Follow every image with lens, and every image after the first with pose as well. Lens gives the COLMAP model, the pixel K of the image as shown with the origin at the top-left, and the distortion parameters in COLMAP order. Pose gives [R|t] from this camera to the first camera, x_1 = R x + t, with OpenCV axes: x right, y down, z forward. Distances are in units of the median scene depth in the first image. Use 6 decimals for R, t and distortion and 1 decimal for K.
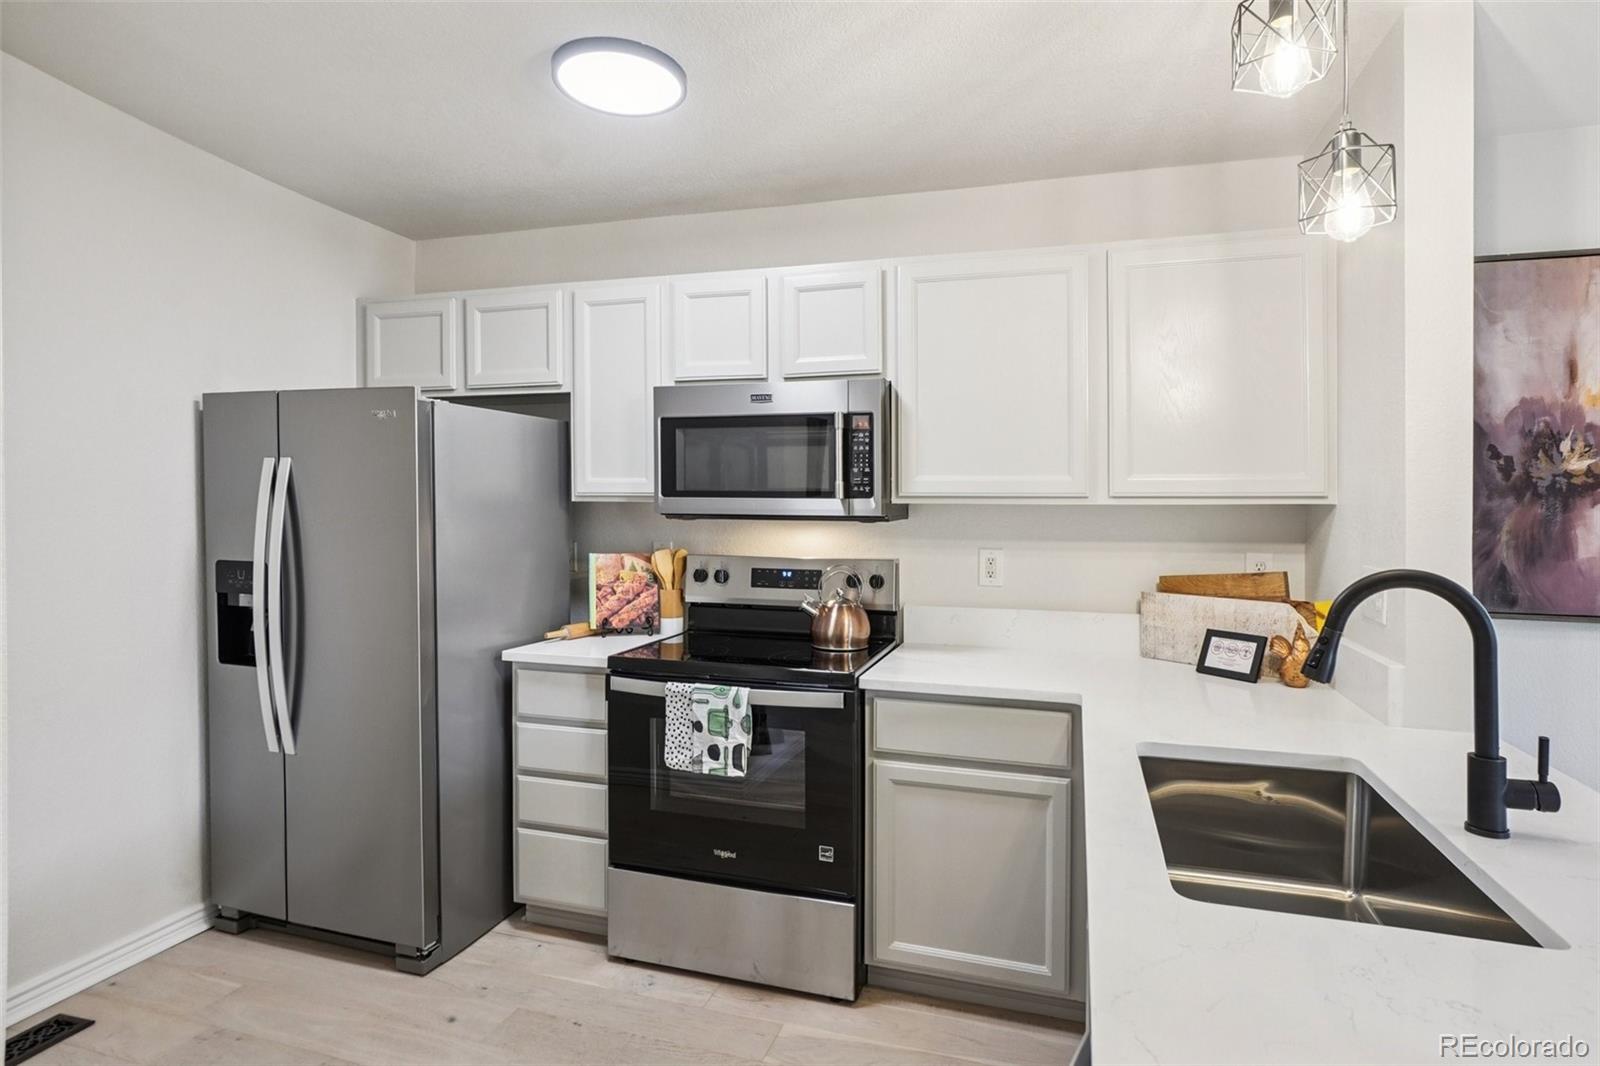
lens RADIAL K [[816.6, 0, 798.3], [0, 816.6, 508.2], [0, 0, 1]] dist [-0.003315, -0.000658]
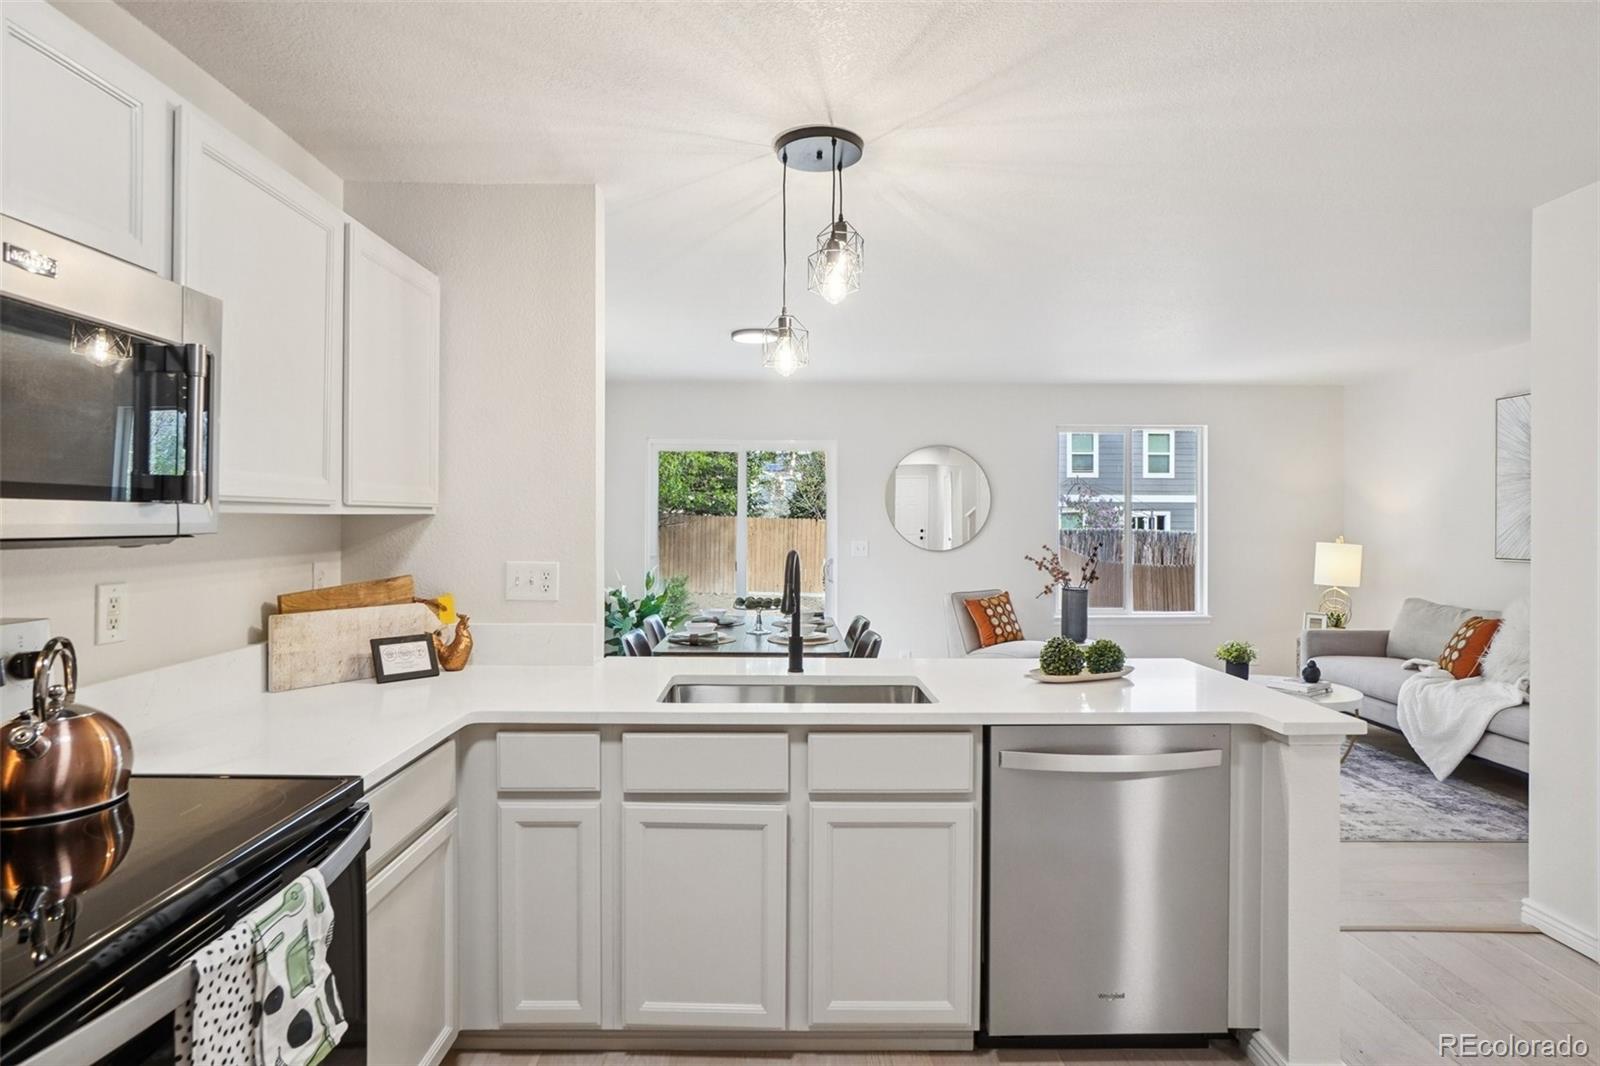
lens RADIAL K [[857.0, 0, 793.8], [0, 857.0, 523.8], [0, 0, 1]] dist [-0.014240, 0.001106]
pose [[-0.309257, -0.011297, 0.950911, -0.634181], [-0.003137, 0.999936, 0.010859, -0.004837], [-0.950973, 0.000375, -0.309272, 0.837333]]
